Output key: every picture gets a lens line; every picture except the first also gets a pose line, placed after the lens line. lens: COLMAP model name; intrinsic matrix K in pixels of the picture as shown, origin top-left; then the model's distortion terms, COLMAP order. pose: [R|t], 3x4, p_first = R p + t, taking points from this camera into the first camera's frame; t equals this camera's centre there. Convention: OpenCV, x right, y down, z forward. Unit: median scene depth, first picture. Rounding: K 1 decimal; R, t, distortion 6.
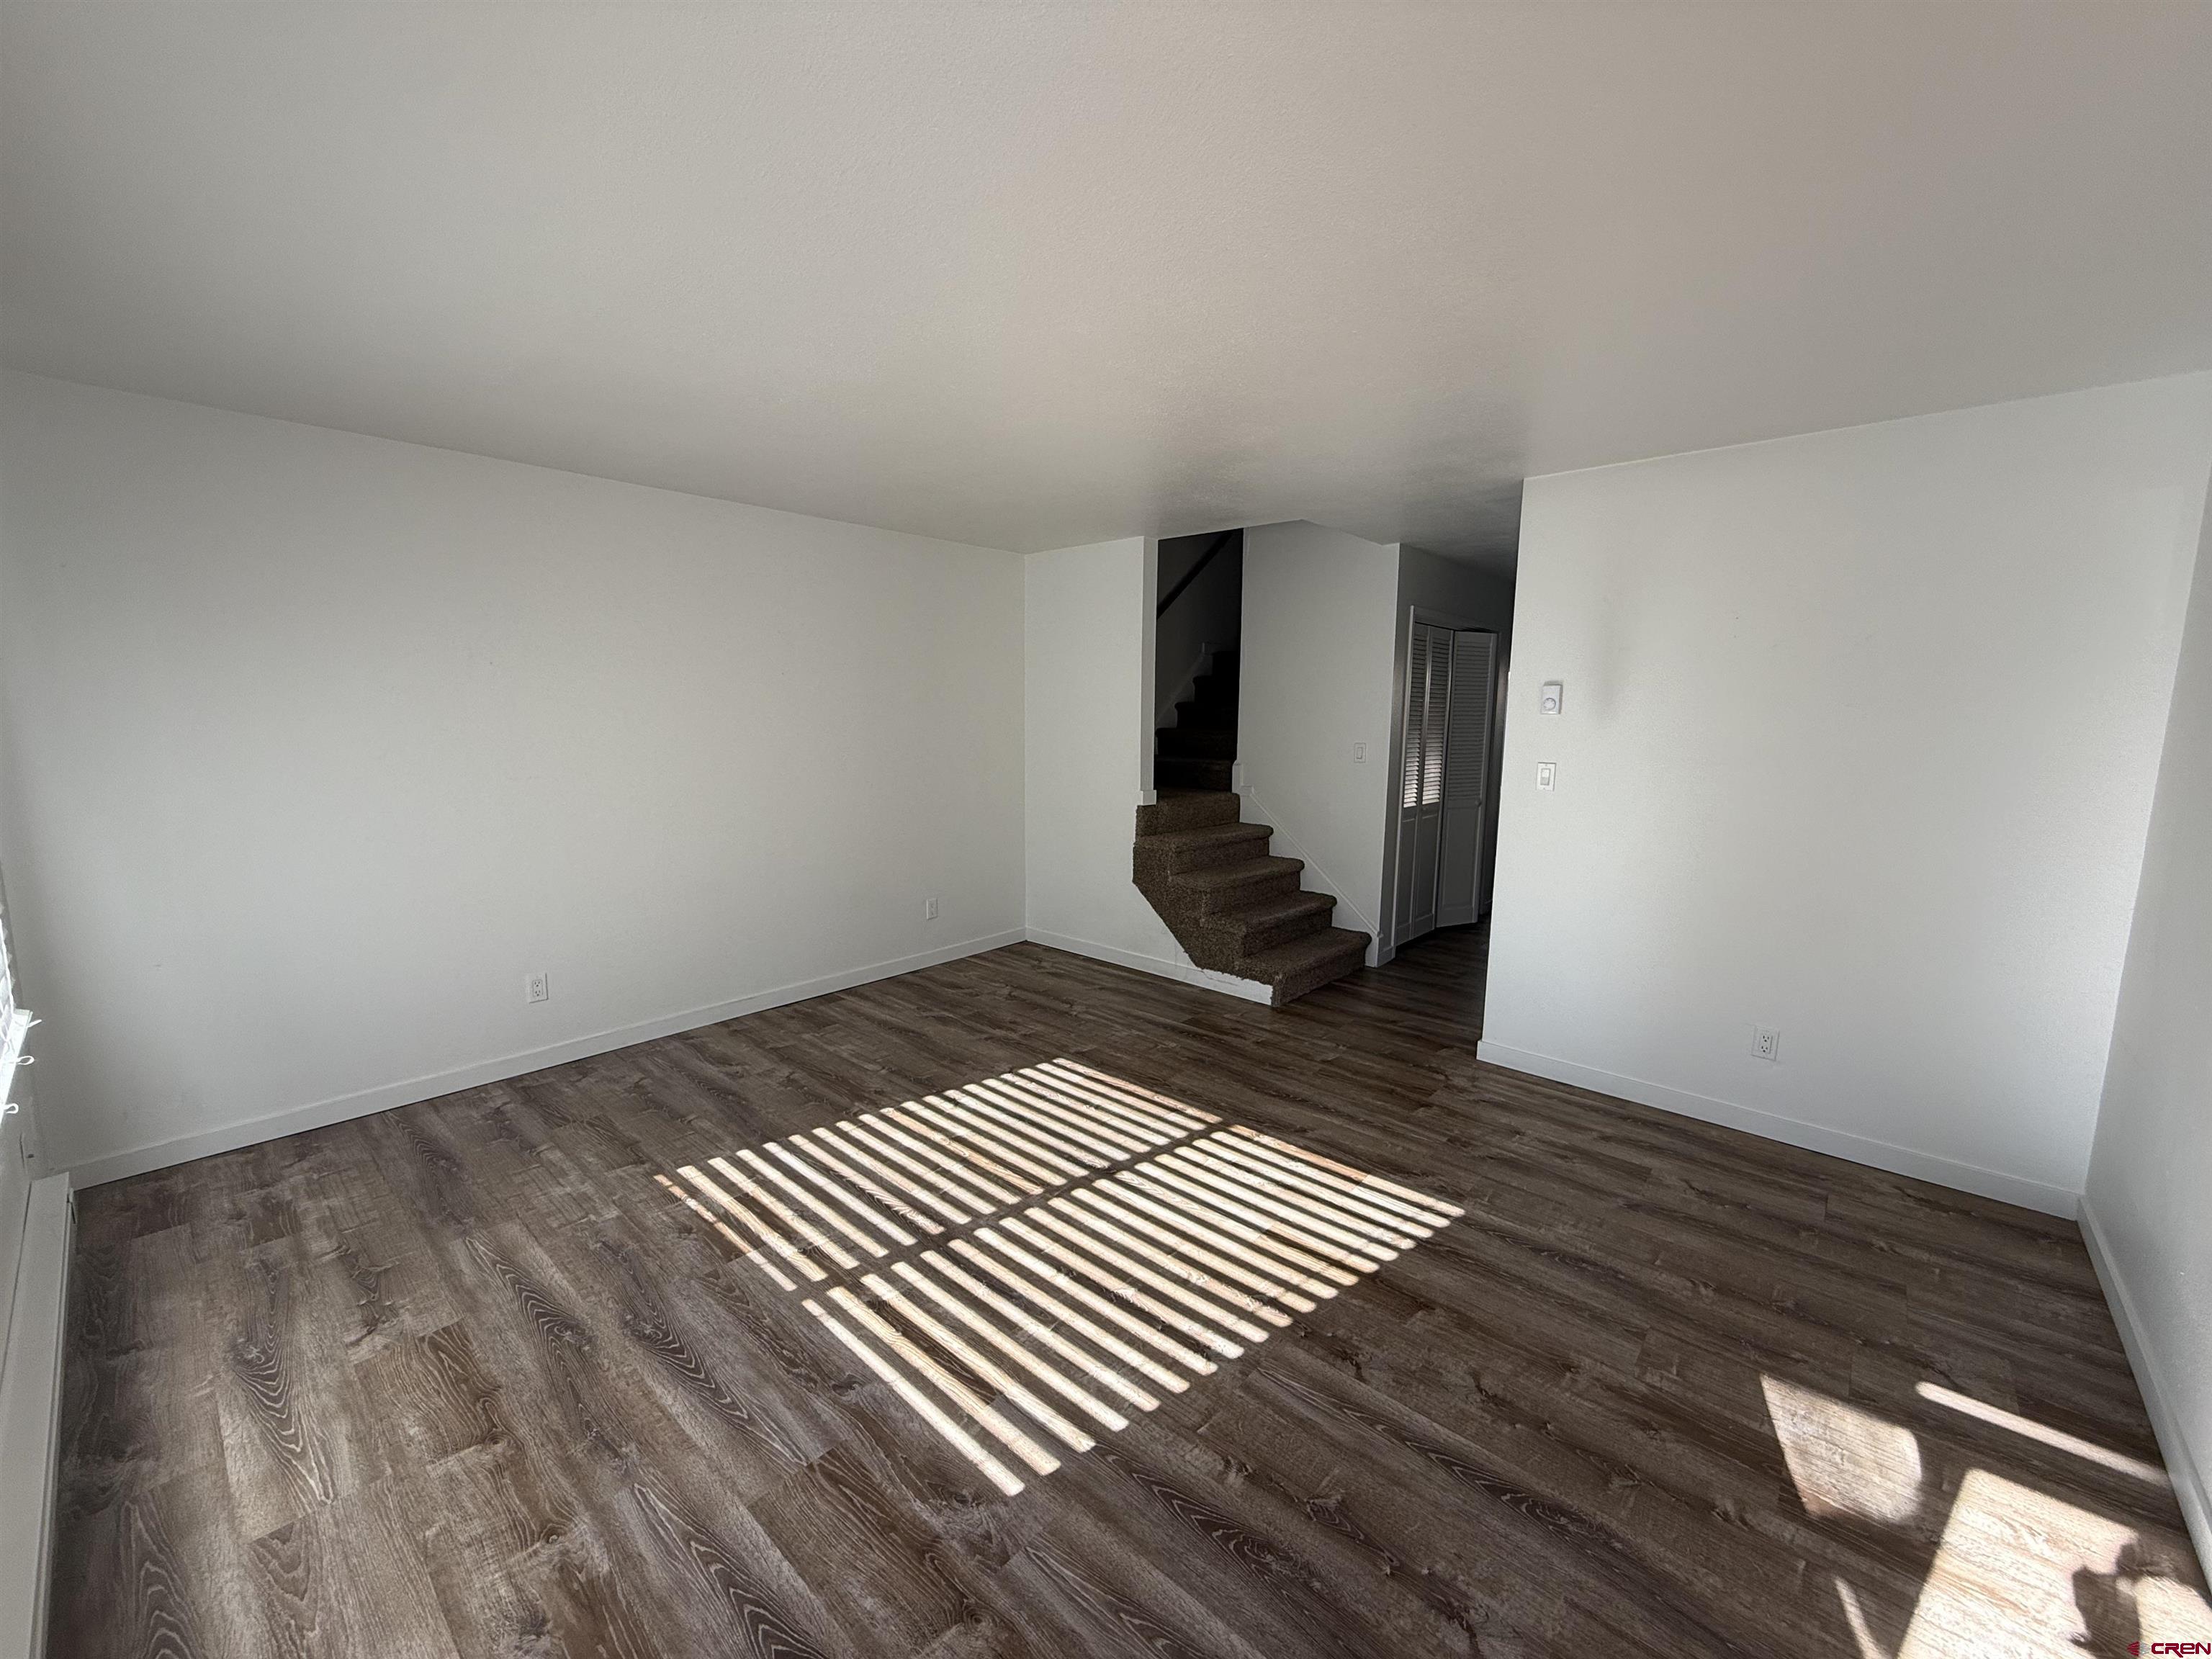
lens RADIAL K [[880.7, 0, 1099.2], [0, 880.7, 845.8], [0, 0, 1]] dist [-0.000827, 0.000858]
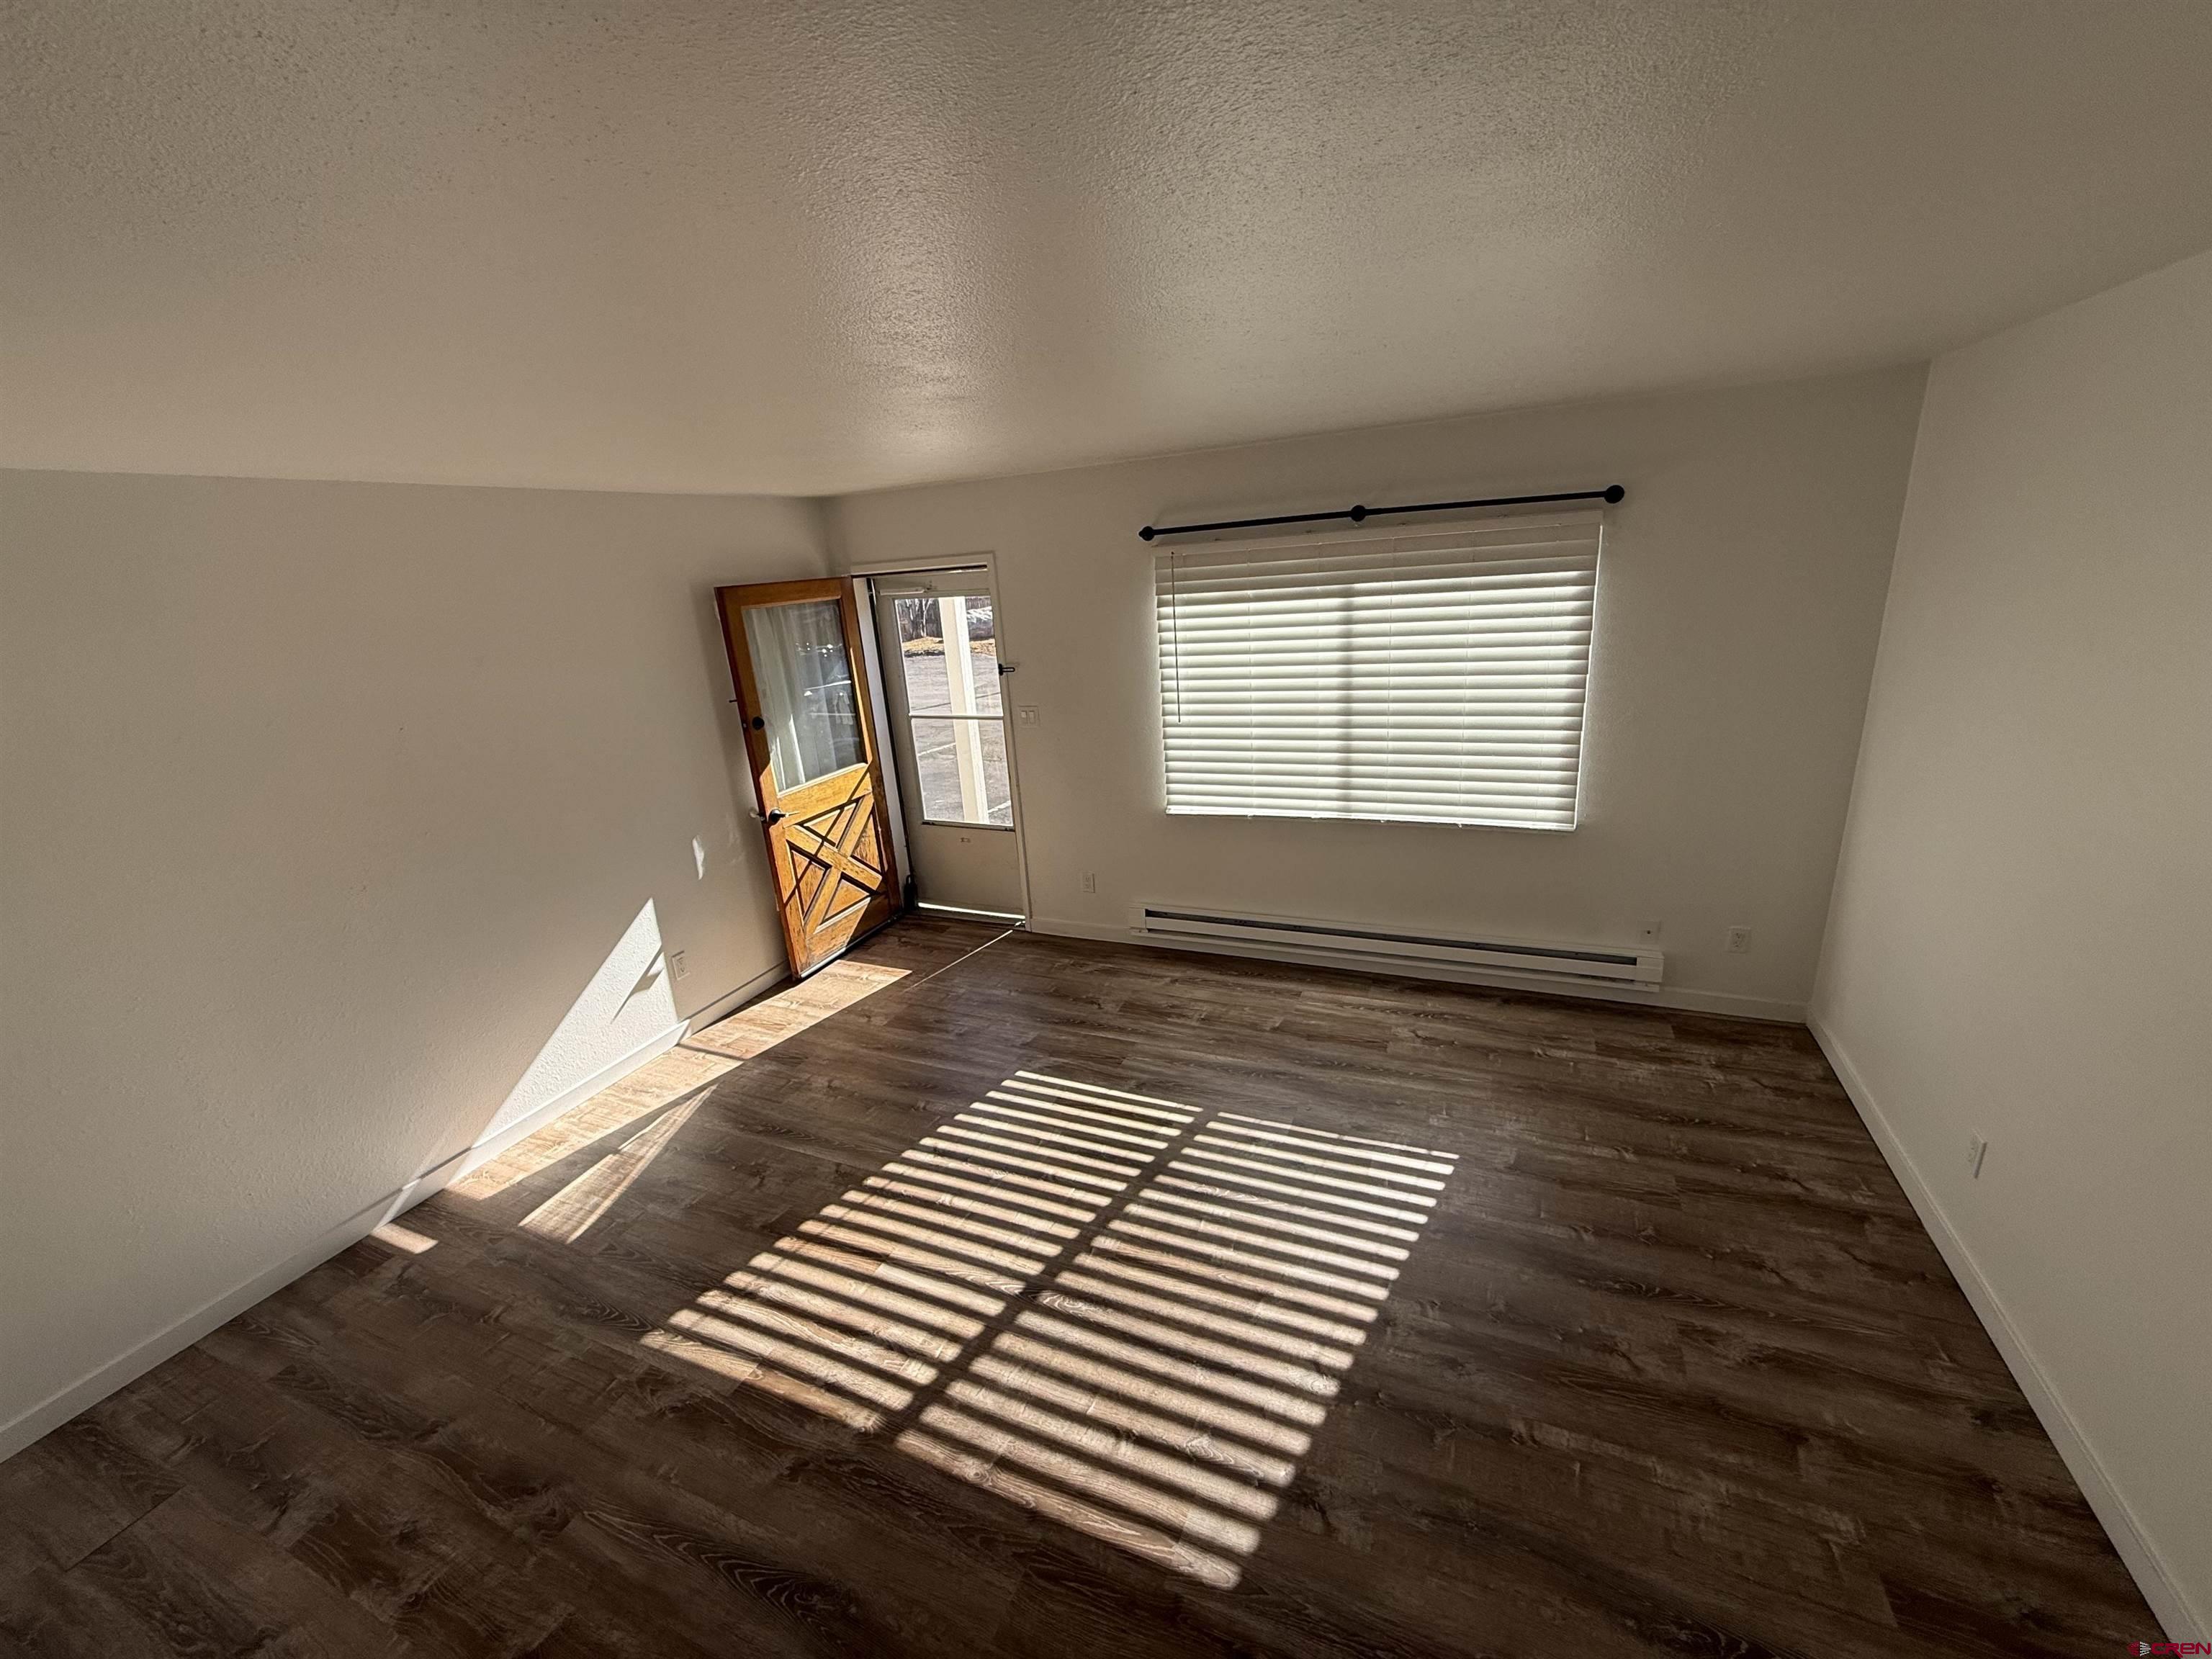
lens RADIAL K [[880.7, 0, 1095.9], [0, 880.7, 825.3], [0, 0, 1]] dist [-0.000827, 0.000858]
pose [[-0.951240, 0.146995, -0.271175, 0.137554], [0.018660, 0.904958, 0.425091, -0.423891], [0.307888, 0.399303, -0.863575, 1.579966]]
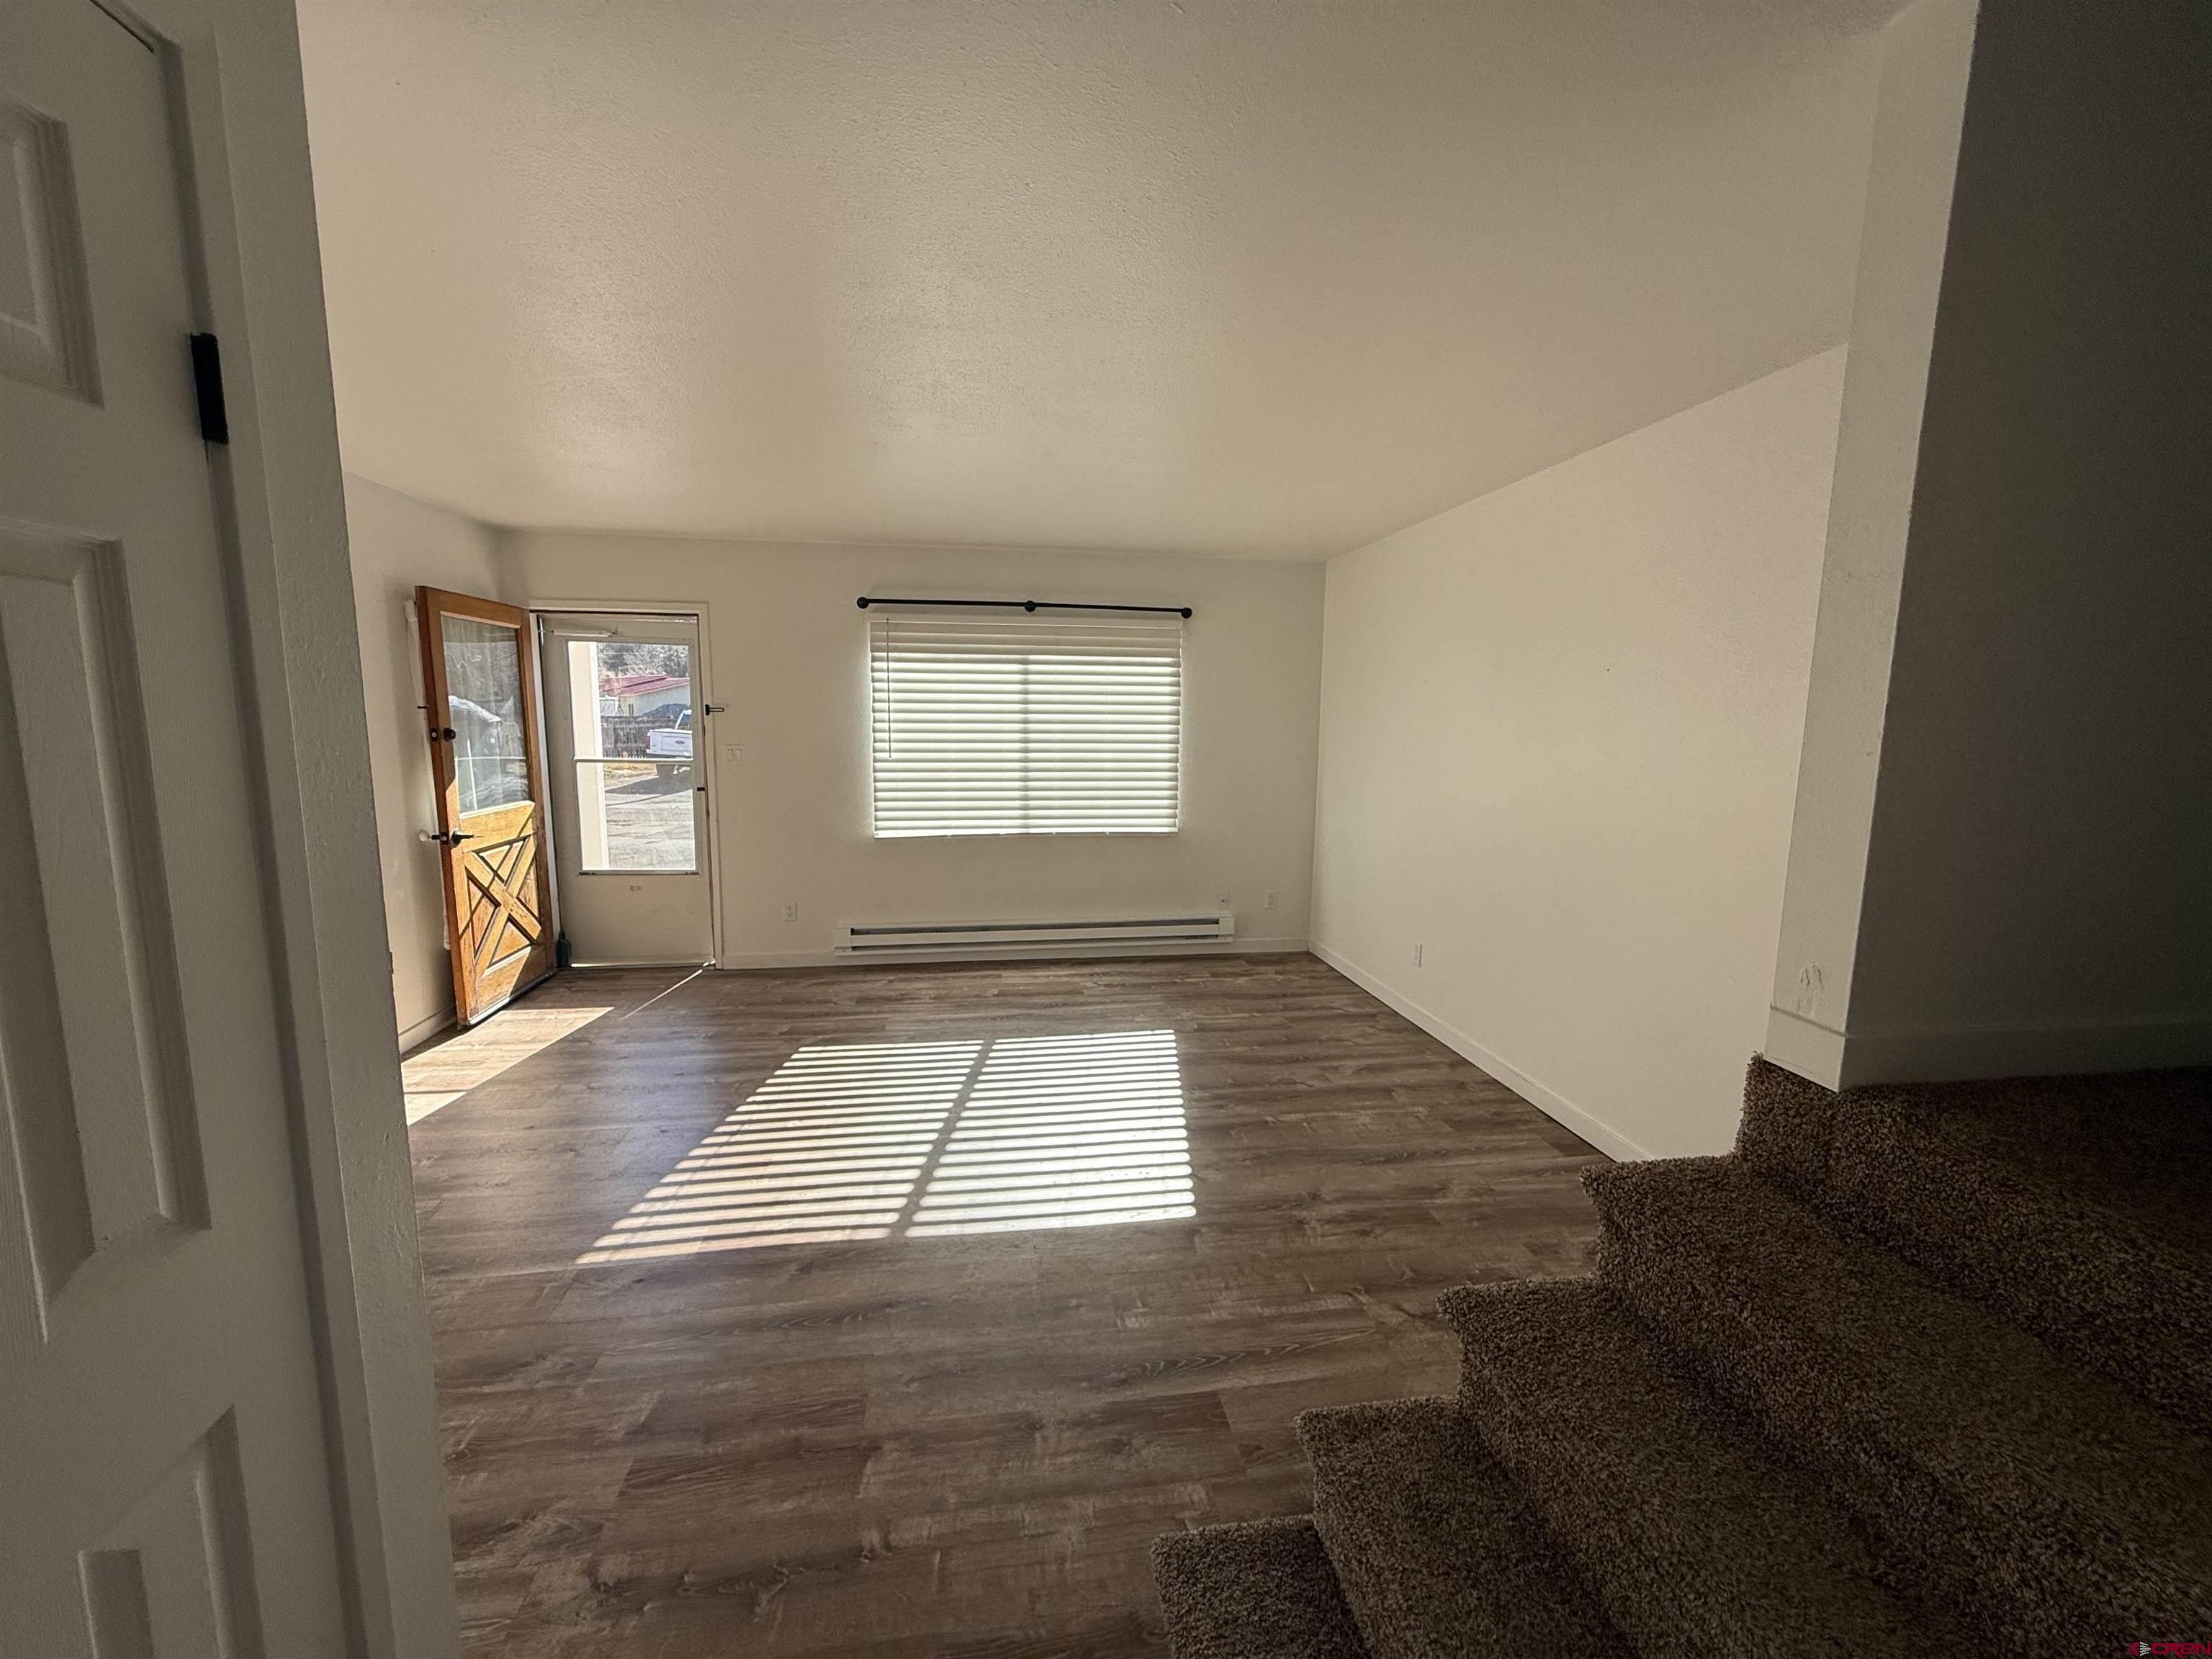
lens RADIAL K [[880.7, 0, 1097.3], [0, 880.7, 826.5], [0, 0, 1]] dist [-0.000827, 0.000858]
pose [[-0.638467, 0.082554, -0.765209, 0.668752], [-0.134413, 0.966992, 0.216473, -0.254839], [0.757821, 0.241064, -0.606296, 1.693269]]
